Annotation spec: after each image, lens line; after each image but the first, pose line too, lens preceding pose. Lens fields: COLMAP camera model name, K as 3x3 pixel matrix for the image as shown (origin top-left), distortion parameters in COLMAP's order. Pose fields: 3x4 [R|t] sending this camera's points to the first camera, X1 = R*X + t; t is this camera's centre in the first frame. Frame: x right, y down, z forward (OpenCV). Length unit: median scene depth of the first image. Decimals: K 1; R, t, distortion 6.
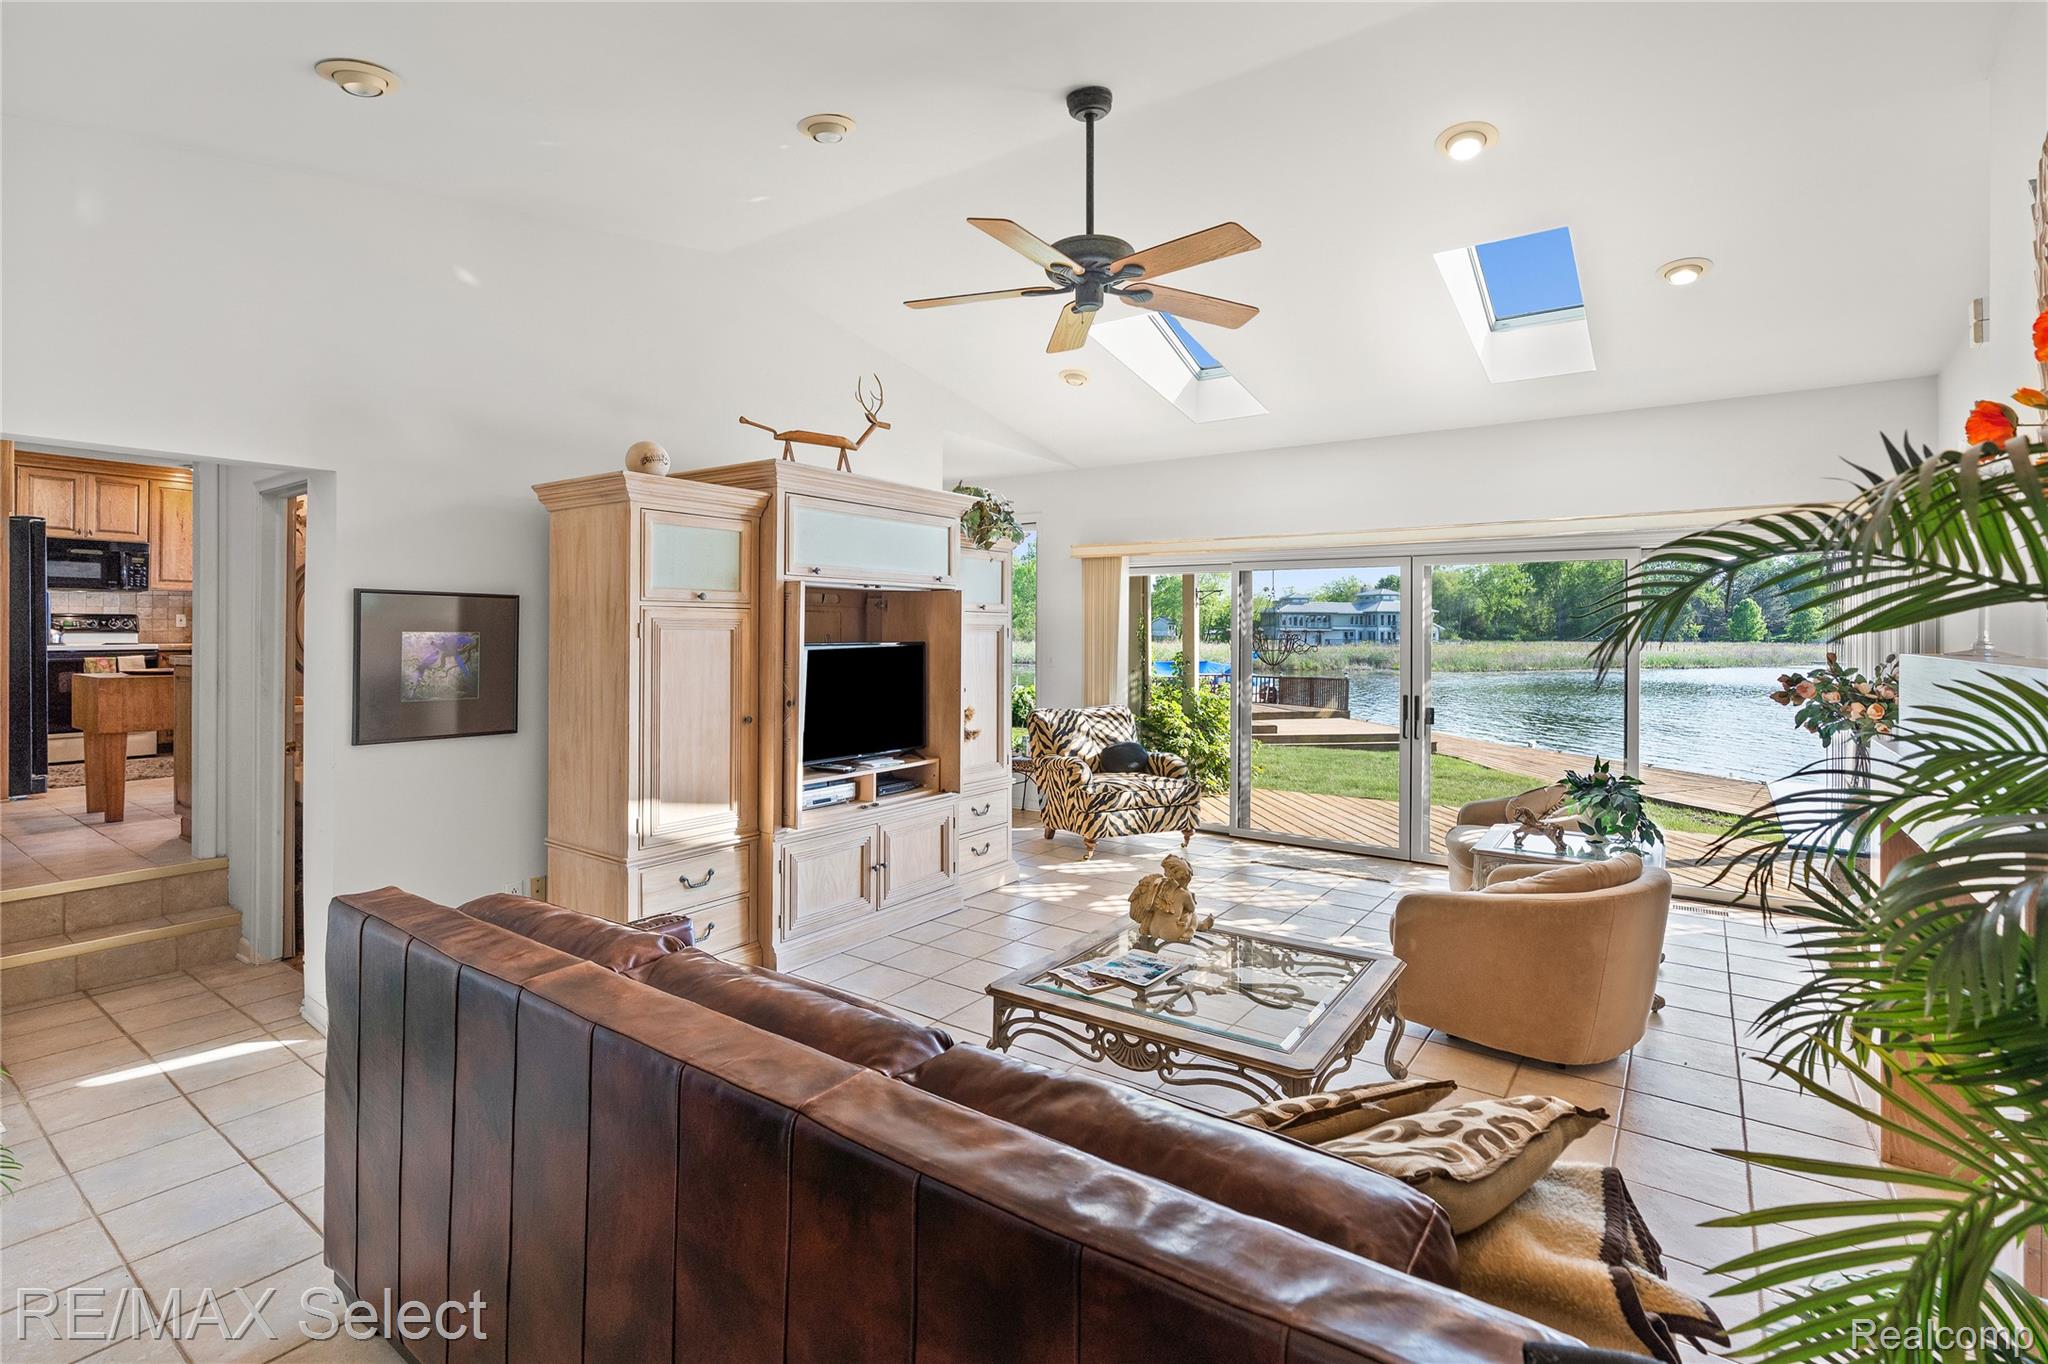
lens RADIAL K [[954.8, 0, 1010.3], [0, 954.8, 629.5], [0, 0, 1]] dist [-0.012457, 0.005315]
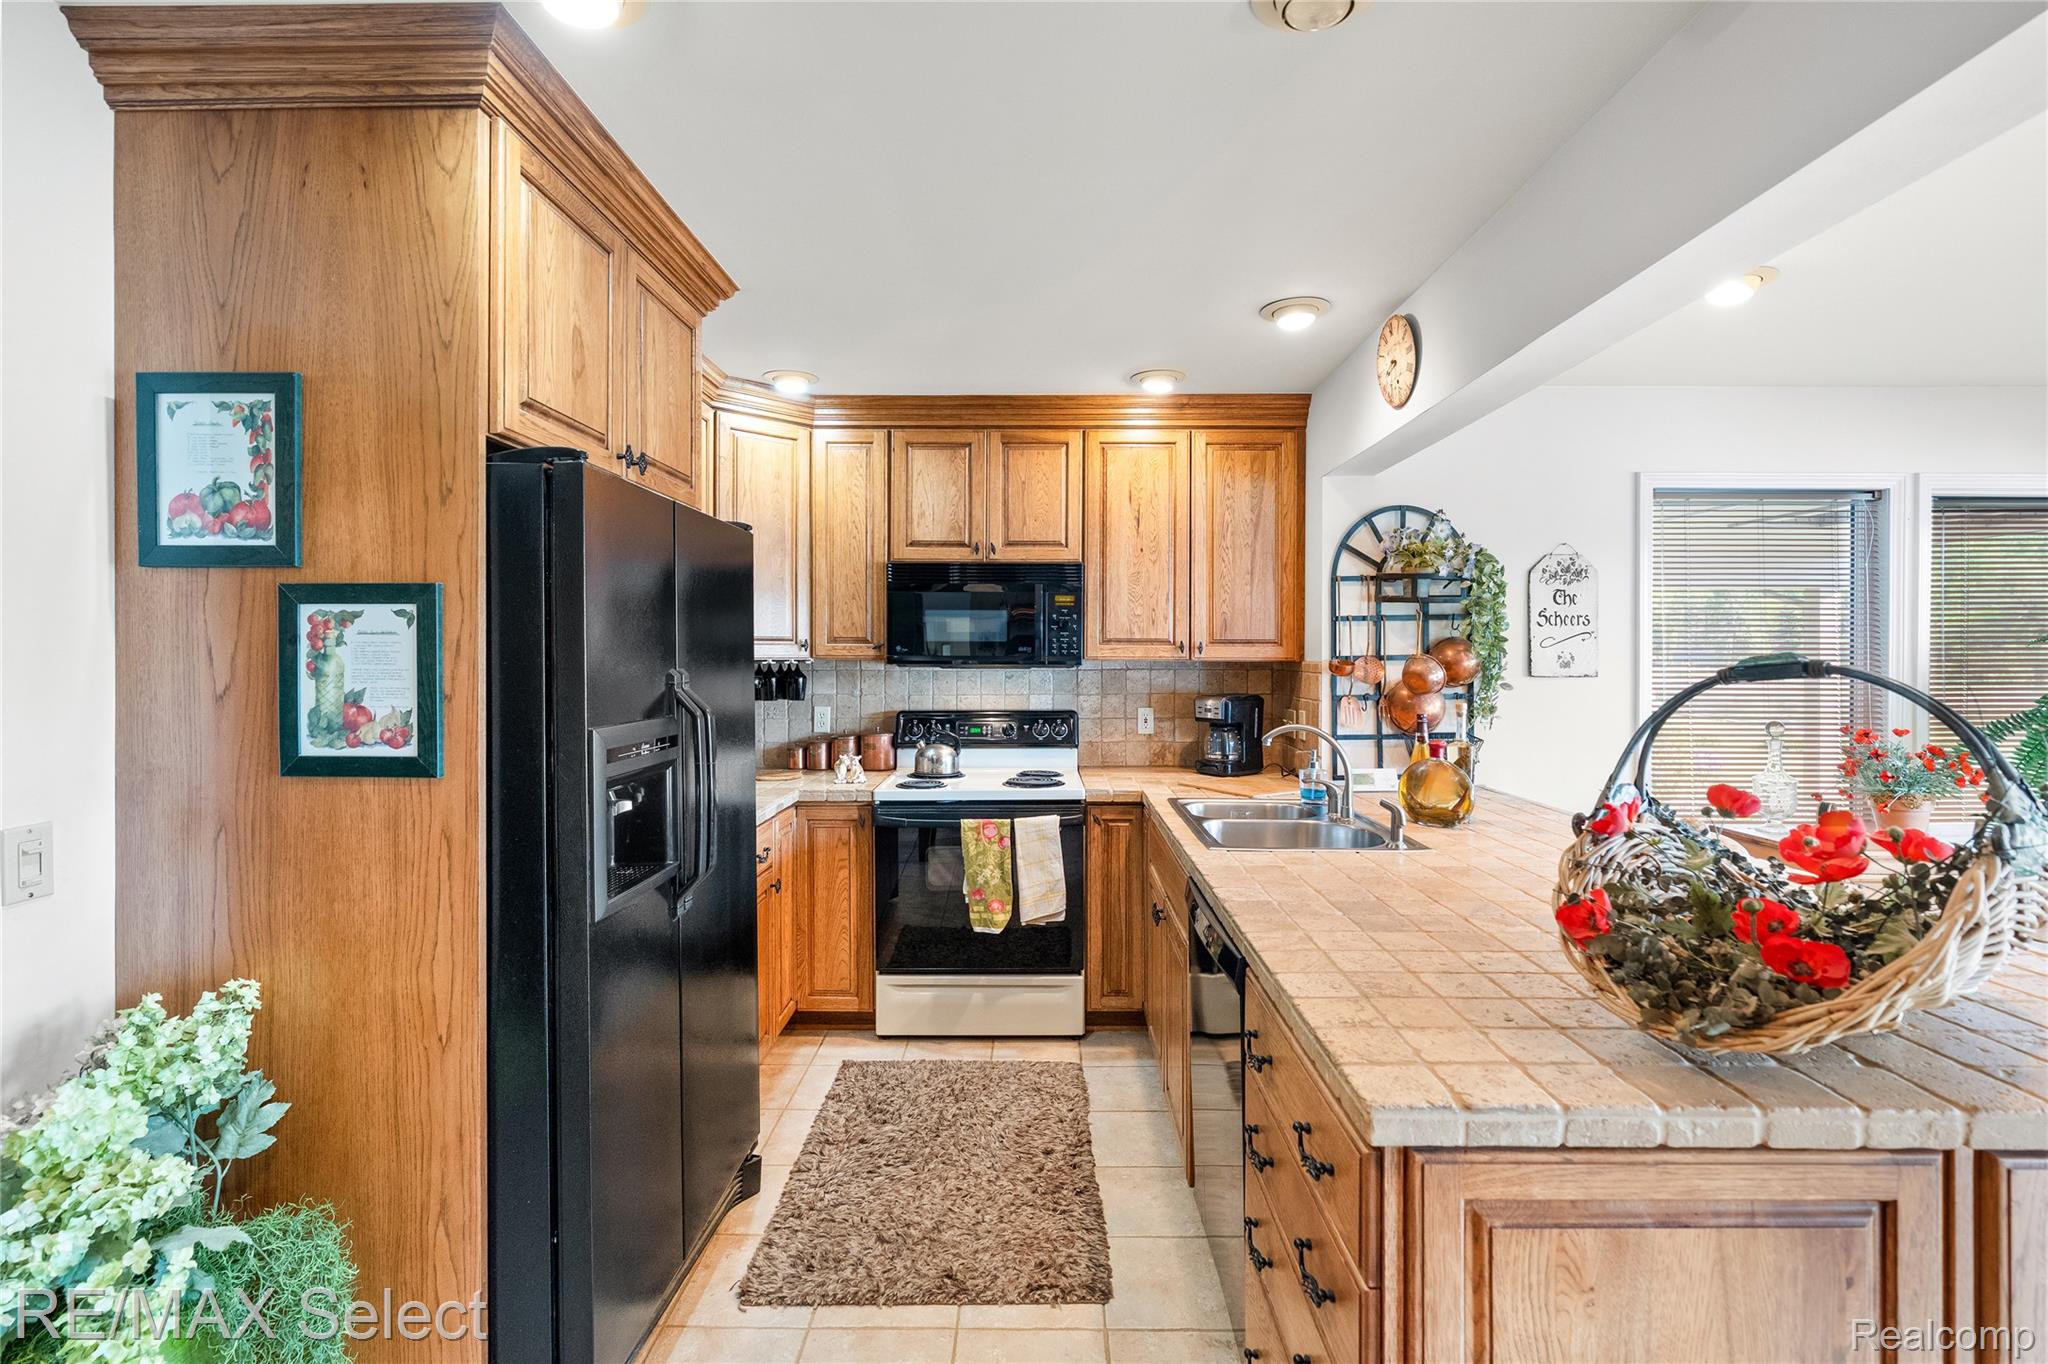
lens RADIAL K [[954.8, 0, 1018.6], [0, 954.8, 655.1], [0, 0, 1]] dist [-0.012457, 0.005315]
pose [[0.570728, -0.001910, -0.821137, -0.831456], [0.003397, 0.999994, 0.000035, -0.070341], [0.821132, -0.002809, 0.570731, 1.086185]]
